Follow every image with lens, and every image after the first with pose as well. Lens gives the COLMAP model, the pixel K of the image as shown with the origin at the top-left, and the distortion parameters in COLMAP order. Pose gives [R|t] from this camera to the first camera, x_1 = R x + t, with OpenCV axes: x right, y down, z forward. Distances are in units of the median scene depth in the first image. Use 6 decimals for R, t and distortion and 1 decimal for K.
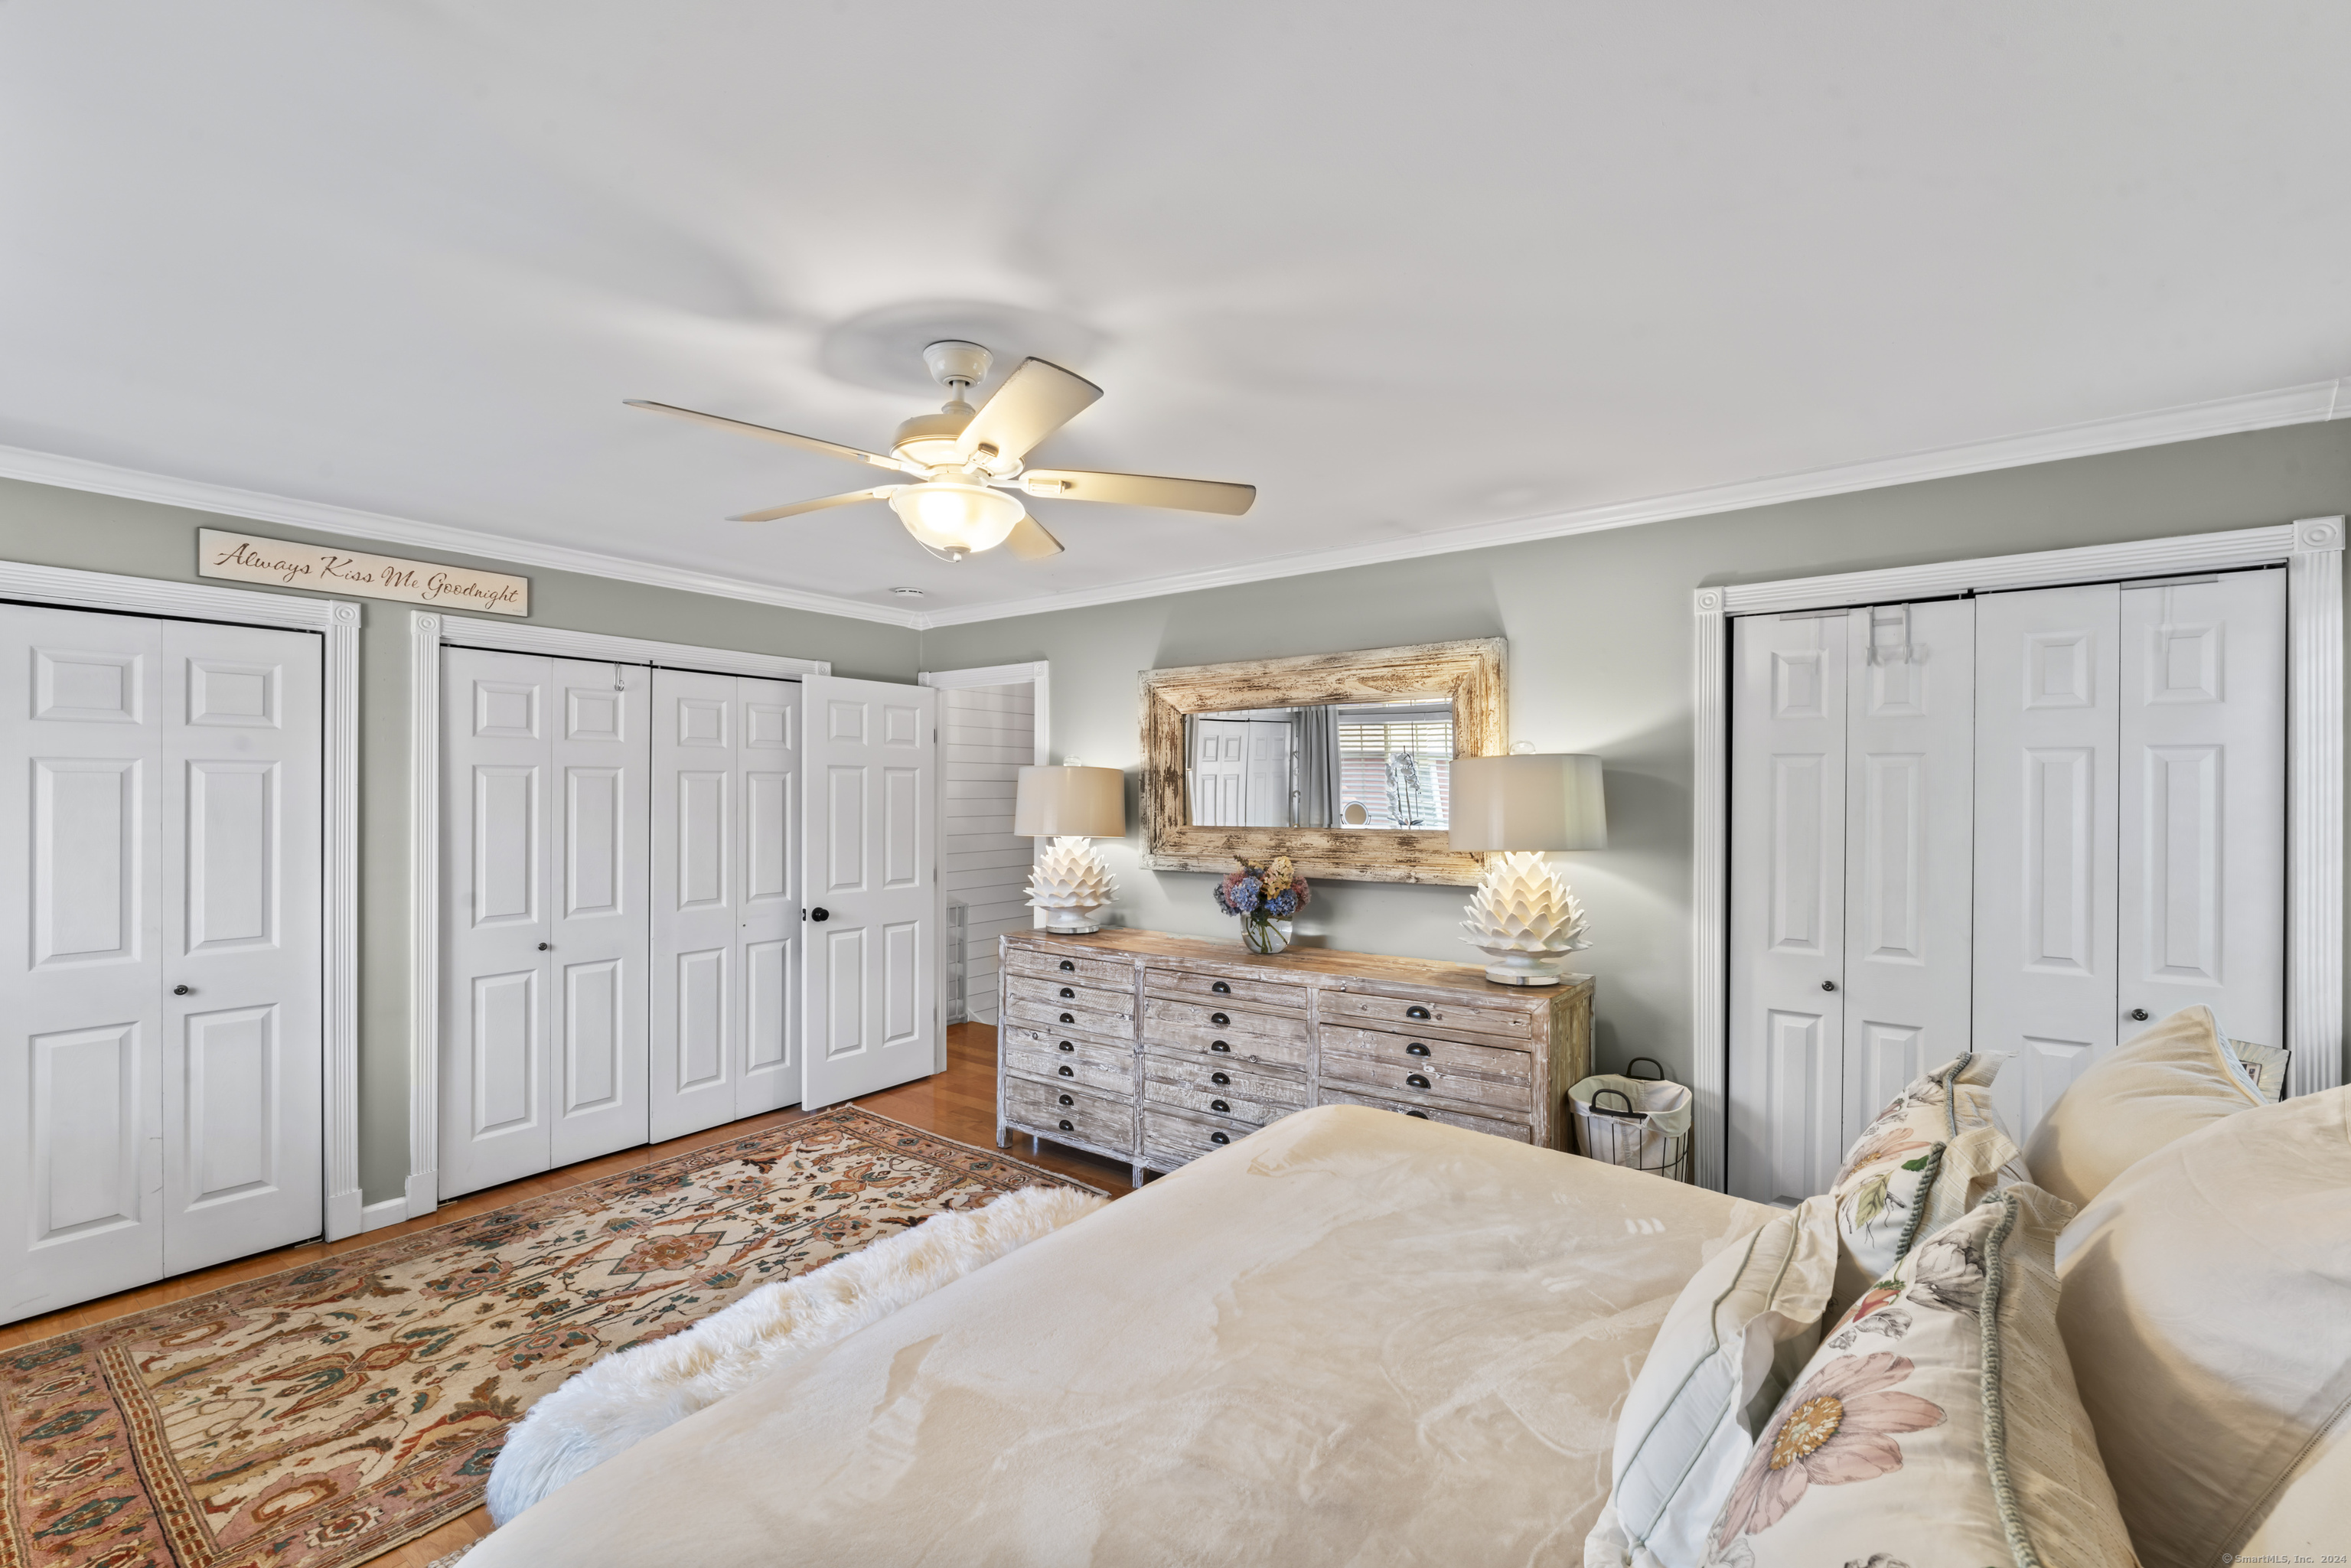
lens RADIAL K [[985.5, 0, 1177.7], [0, 985.5, 788.1], [0, 0, 1]] dist [-0.003966, -0.000091]
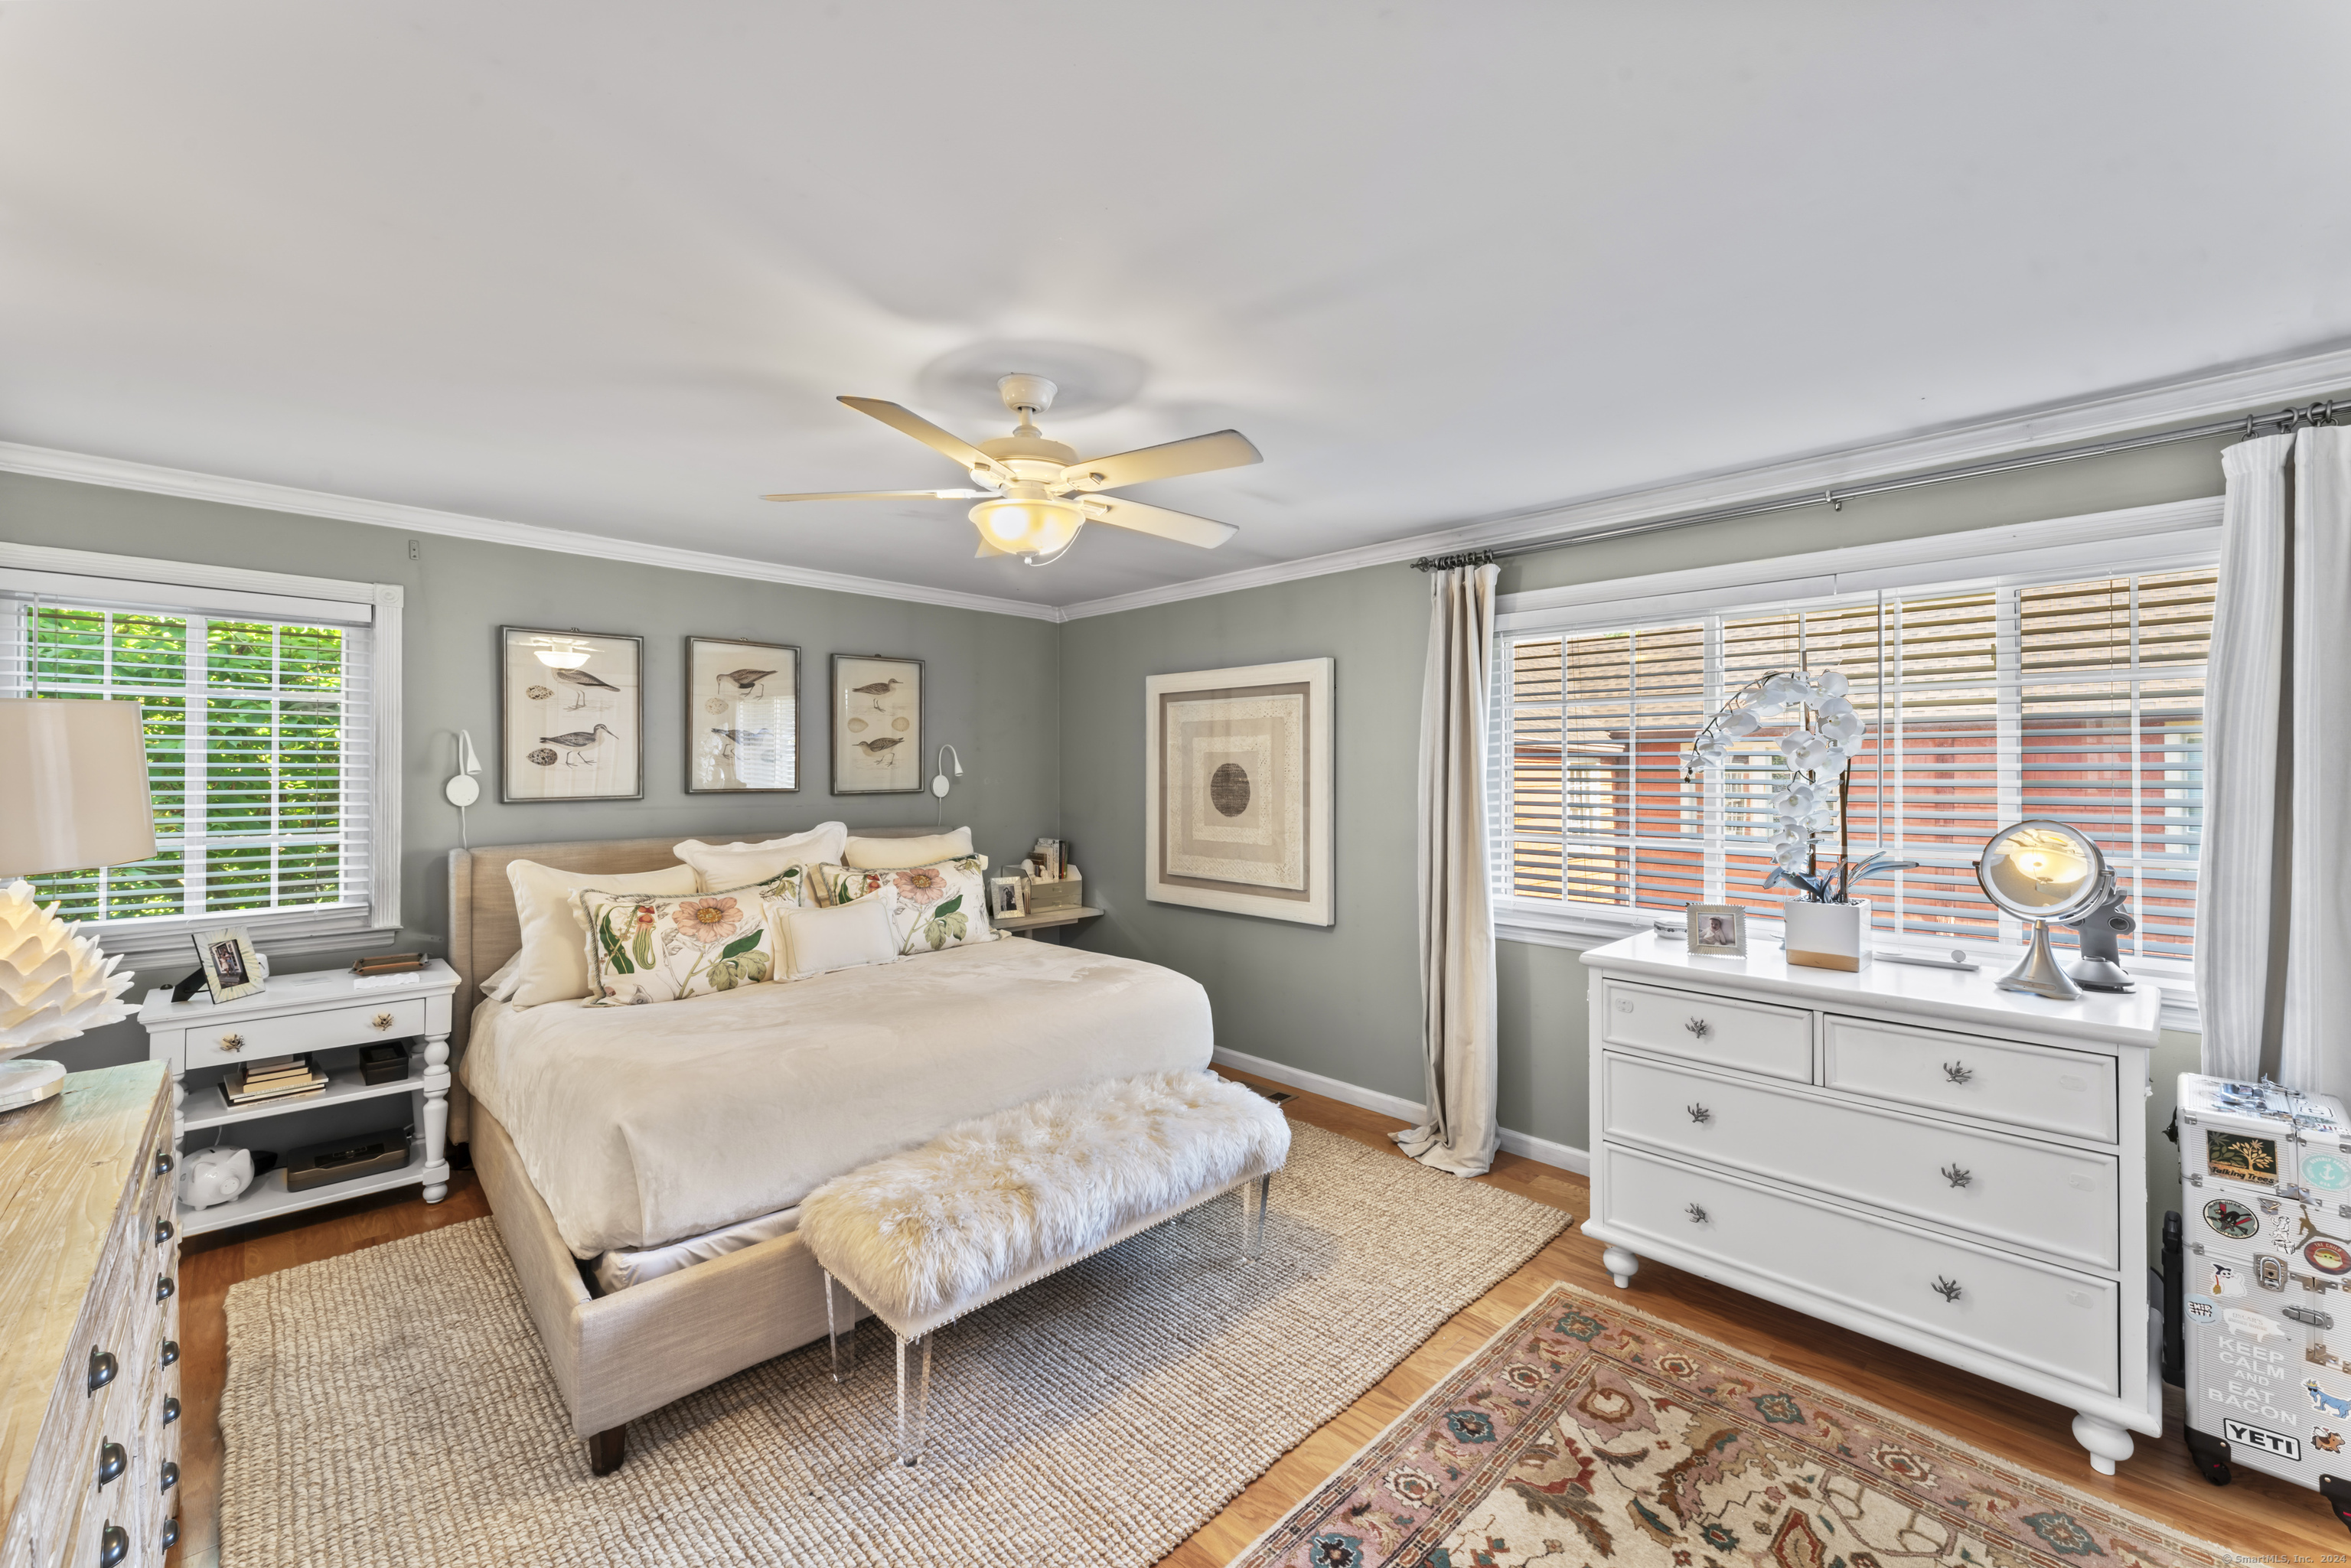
lens RADIAL K [[946.5, 0, 1174.2], [0, 946.5, 777.4], [0, 0, 1]] dist [-0.001551, -0.000199]
pose [[-0.985965, -0.002726, 0.166929, -0.539766], [-0.000907, 0.999939, 0.010970, 0.006197], [-0.166949, 0.010665, -0.985908, 1.929848]]
